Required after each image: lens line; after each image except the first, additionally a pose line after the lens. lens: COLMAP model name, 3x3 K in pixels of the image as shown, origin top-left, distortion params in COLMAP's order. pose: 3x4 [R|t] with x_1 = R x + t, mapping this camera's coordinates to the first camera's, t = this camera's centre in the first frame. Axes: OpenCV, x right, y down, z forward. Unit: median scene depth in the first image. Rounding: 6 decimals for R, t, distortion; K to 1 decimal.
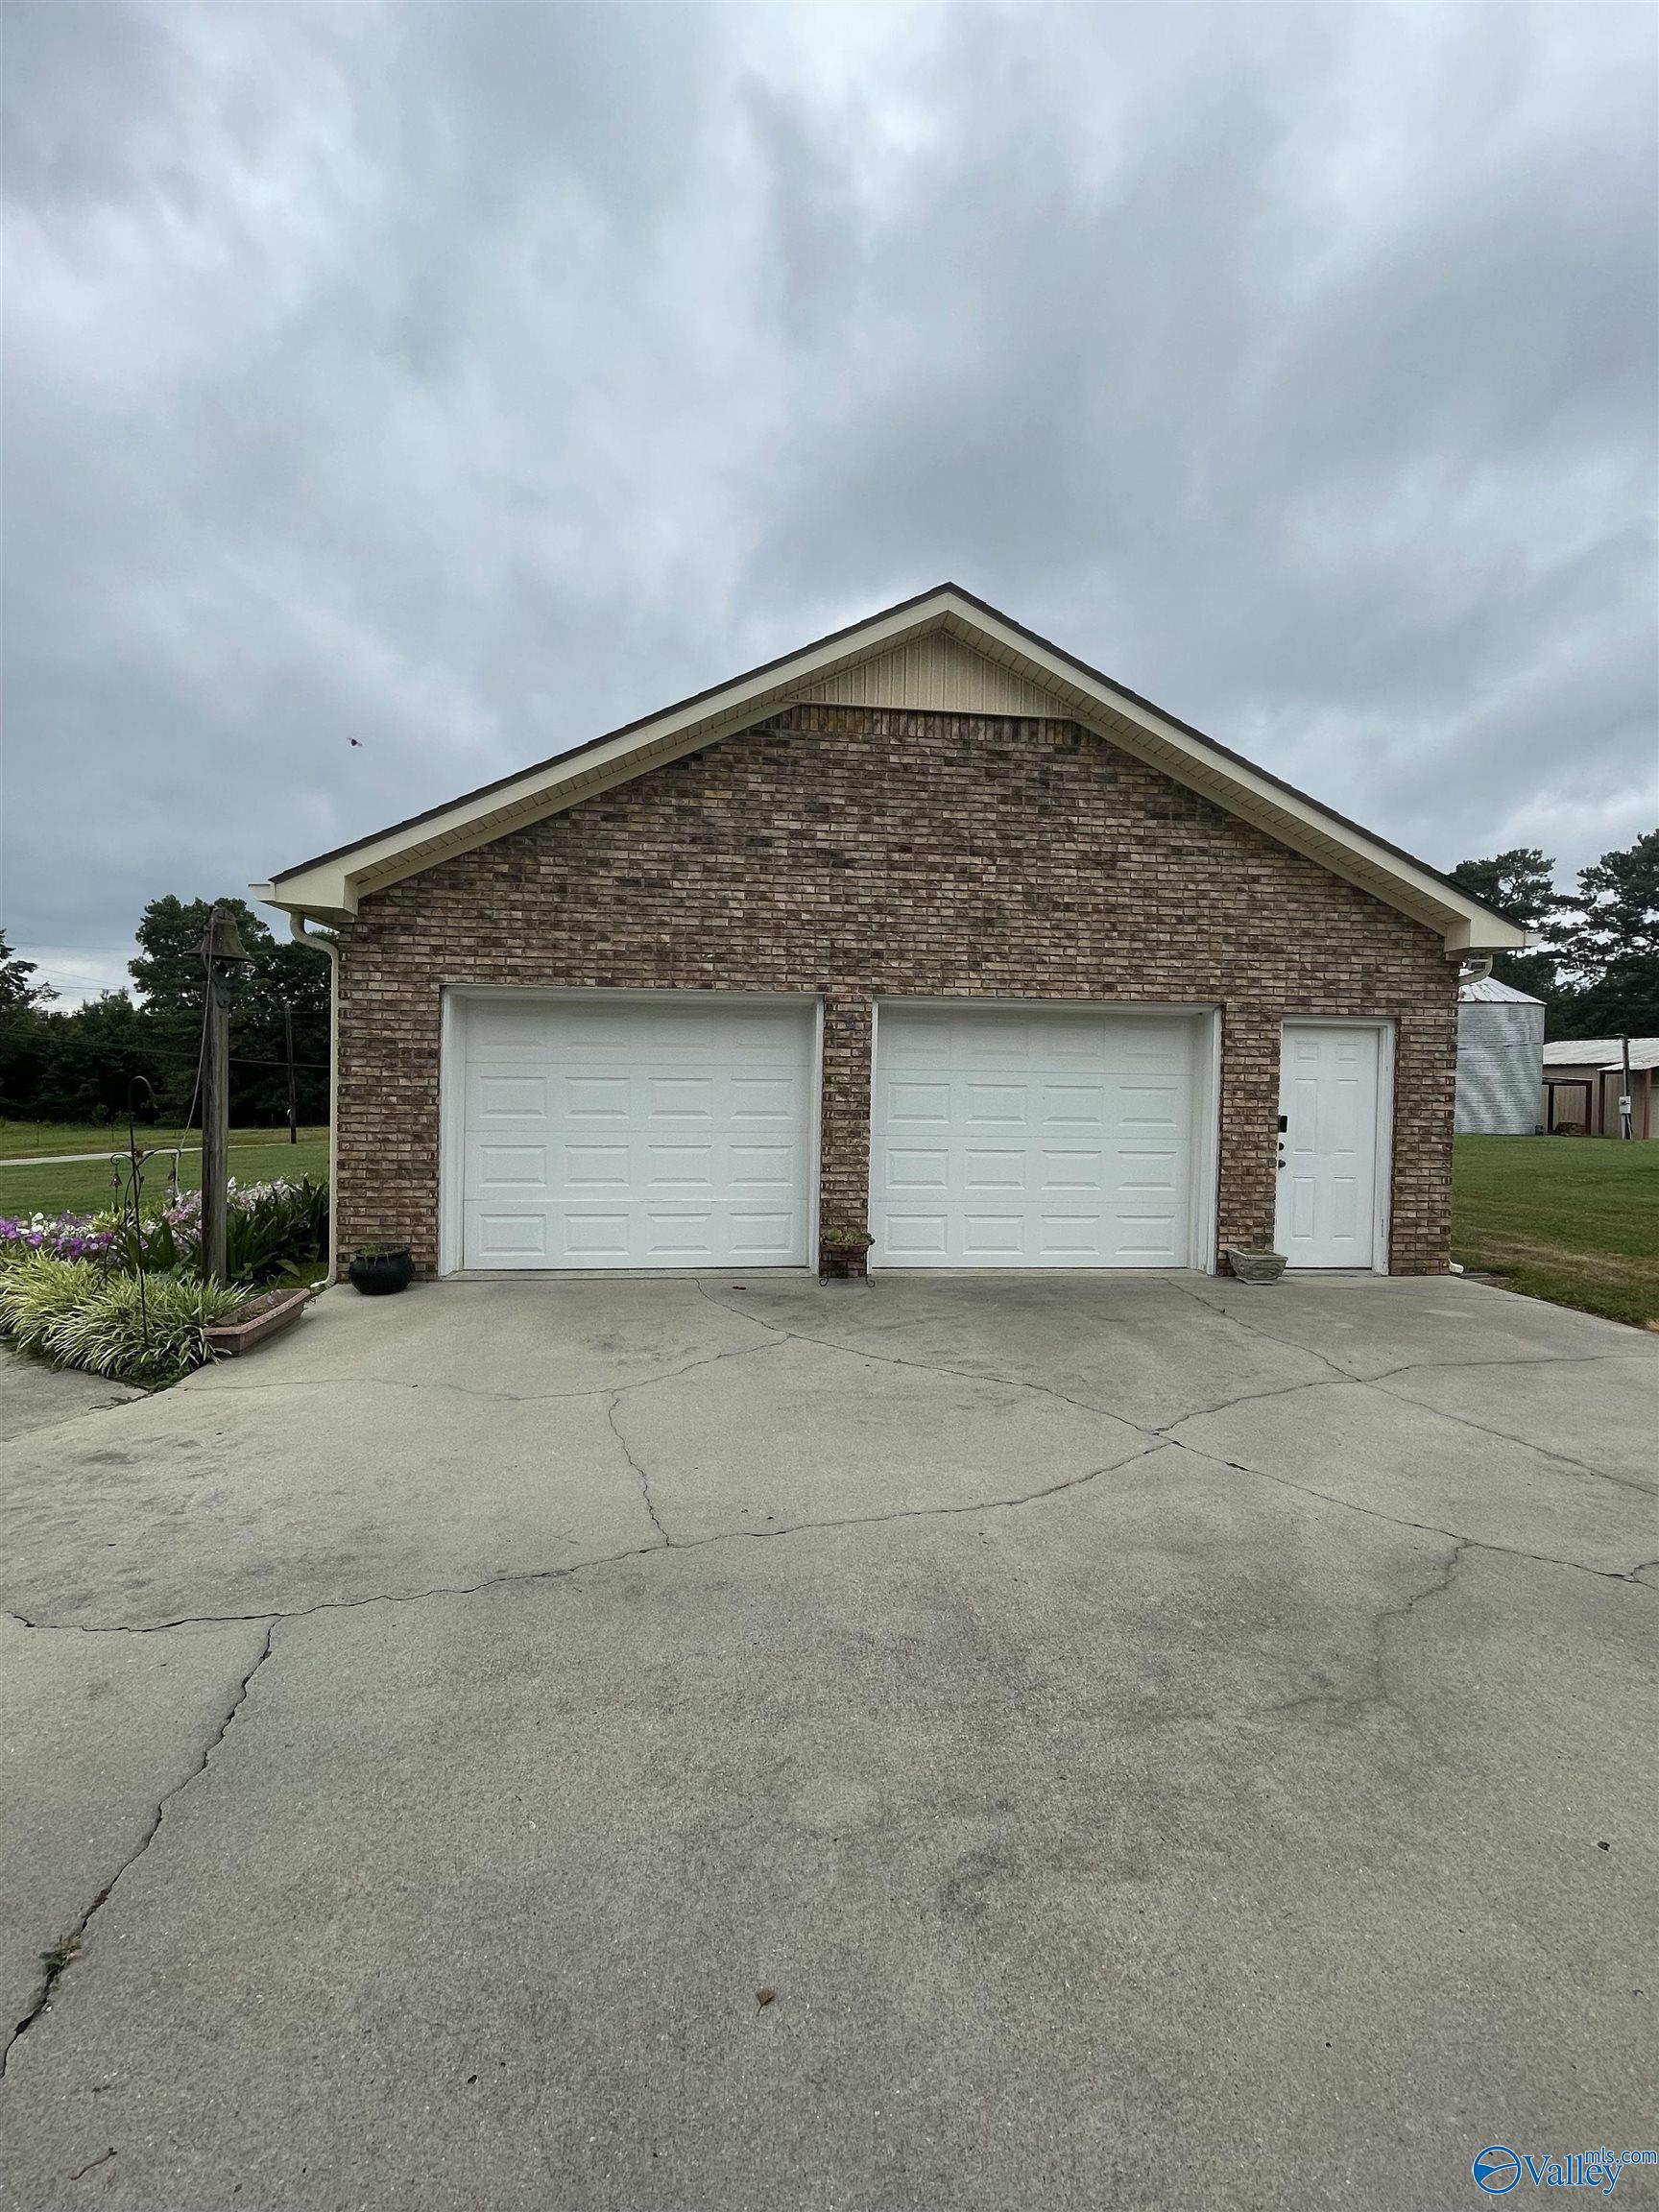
lens RADIAL K [[963.3, 0, 828.9], [0, 963.3, 1094.6], [0, 0, 1]] dist [0.000706, 0.000042]
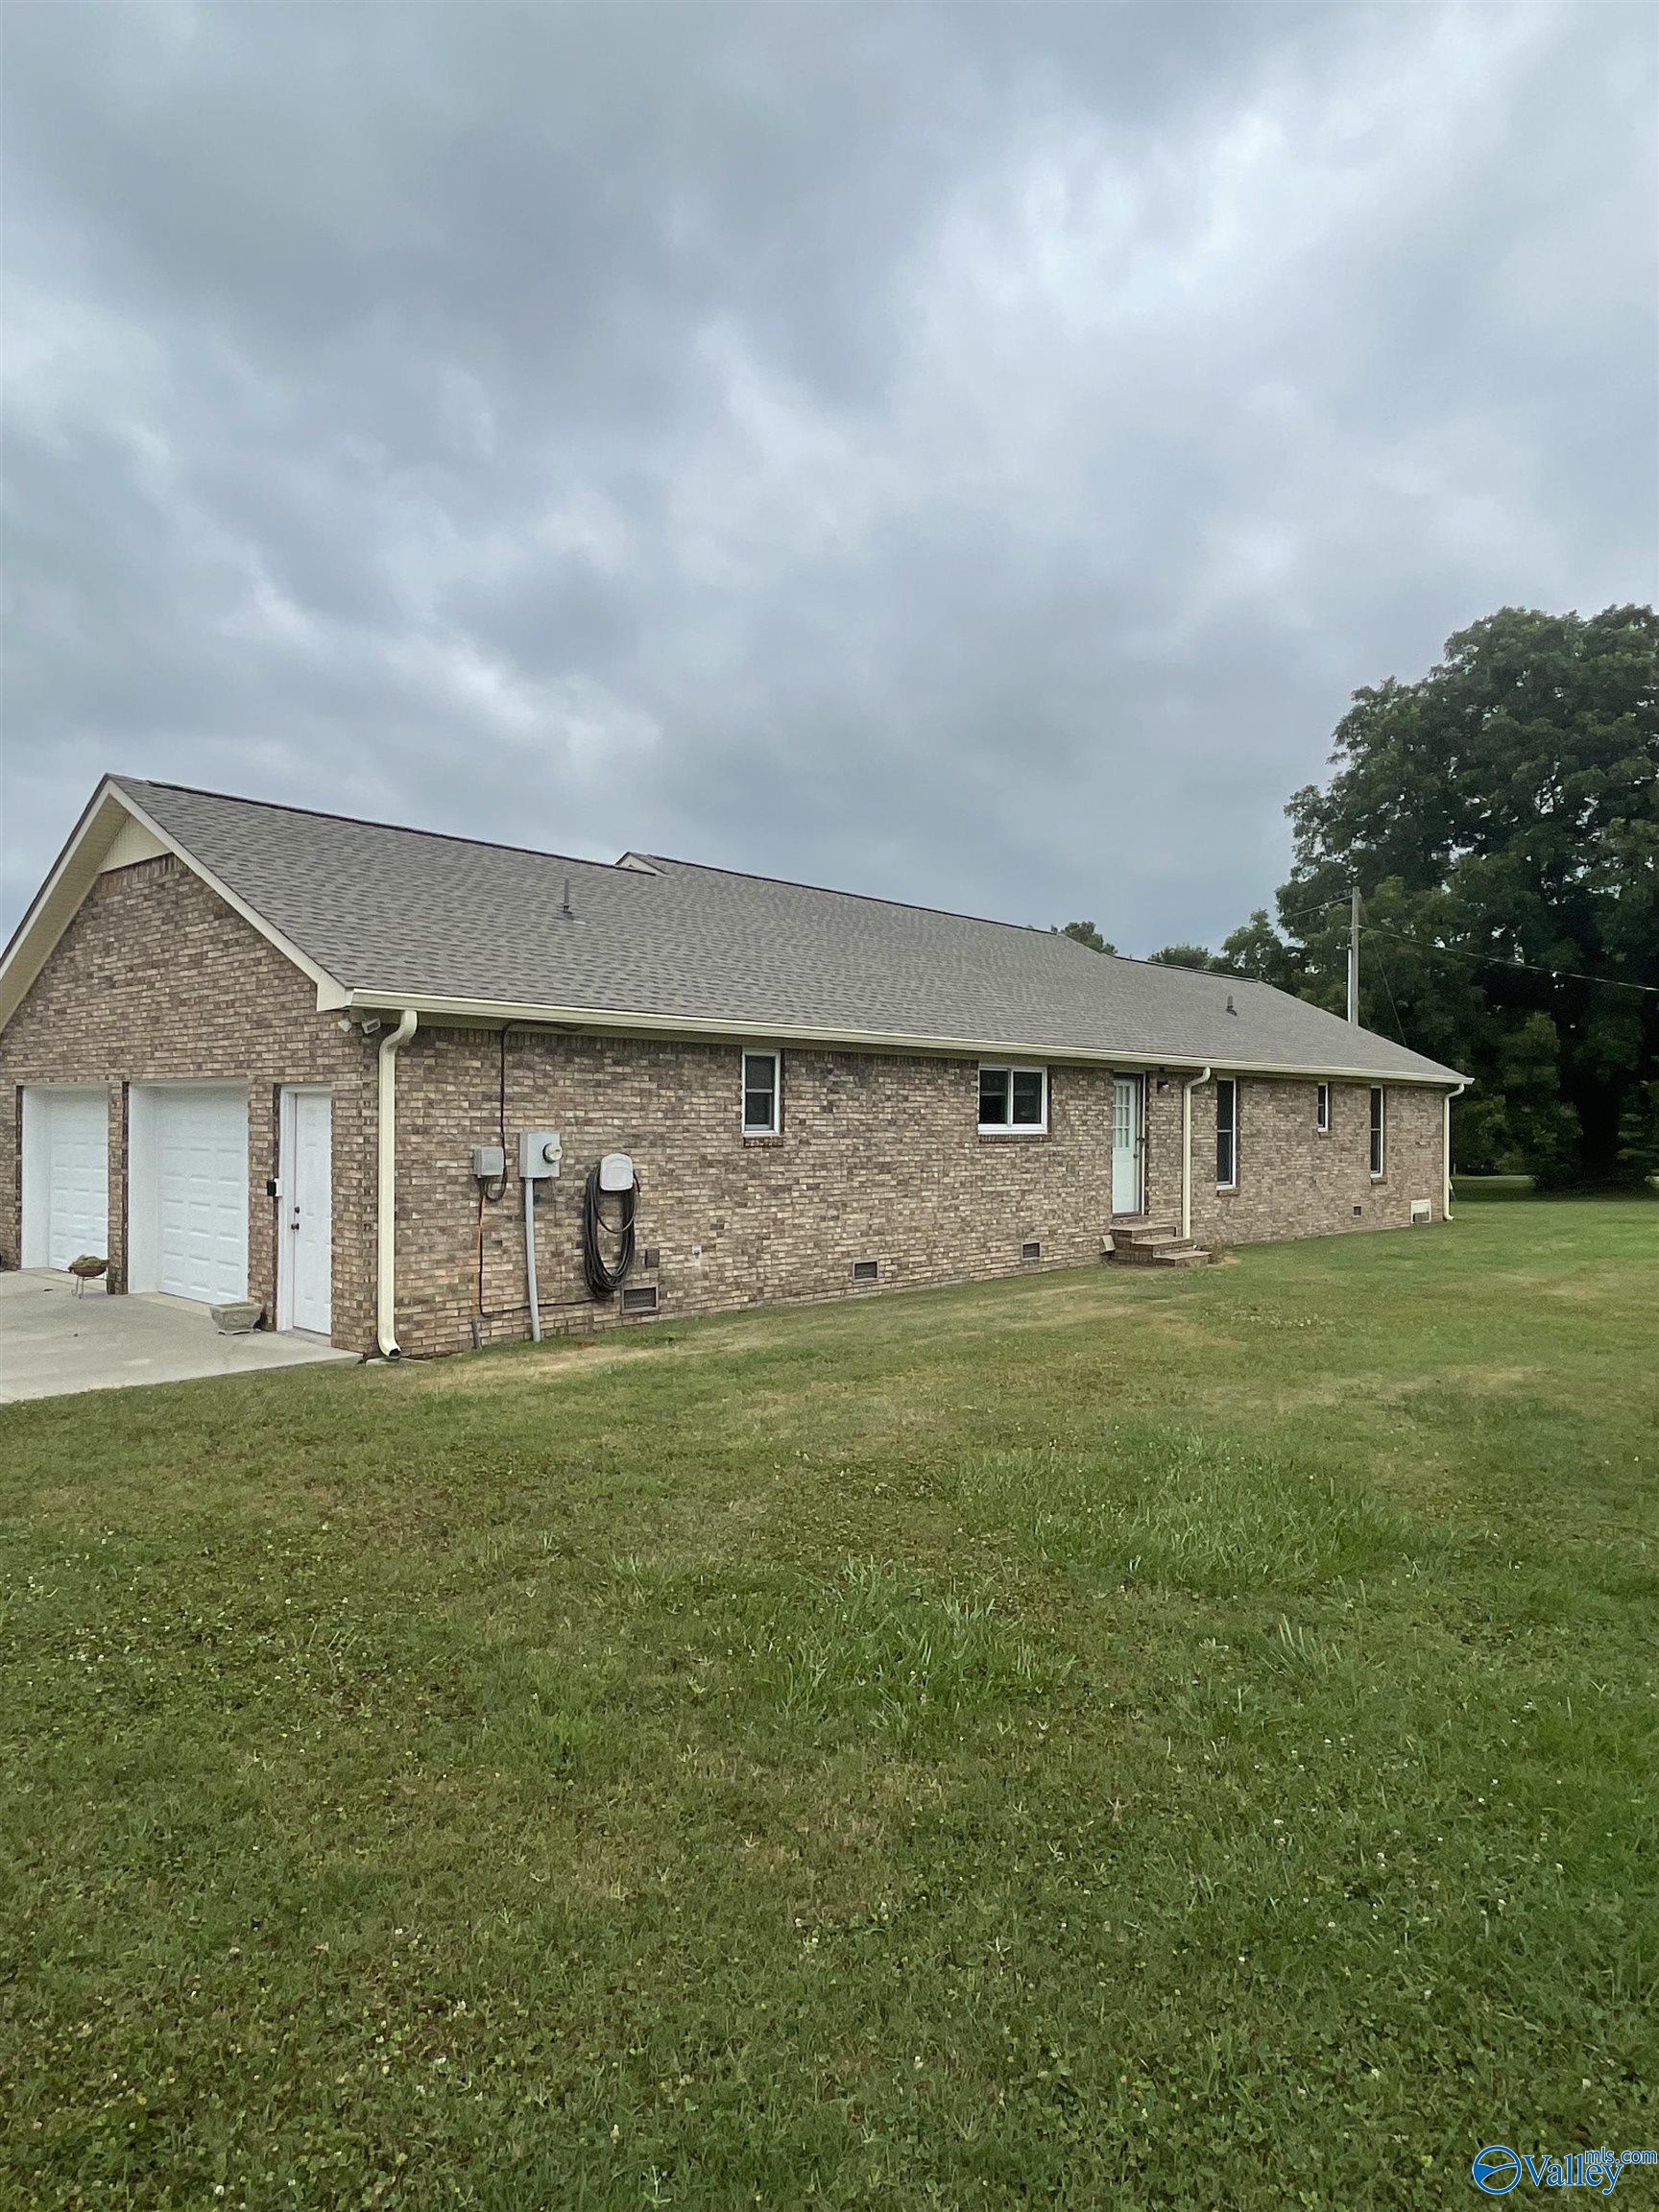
lens RADIAL K [[1376.4, 0, 828.9], [0, 1376.4, 1113.6], [0, 0, 1]] dist [-0.000086, -0.000071]
pose [[0.665914, -0.016479, -0.745847, 2.054994], [-0.020408, 0.998980, -0.040292, -0.002652], [0.745750, 0.042052, 0.664898, 0.460167]]
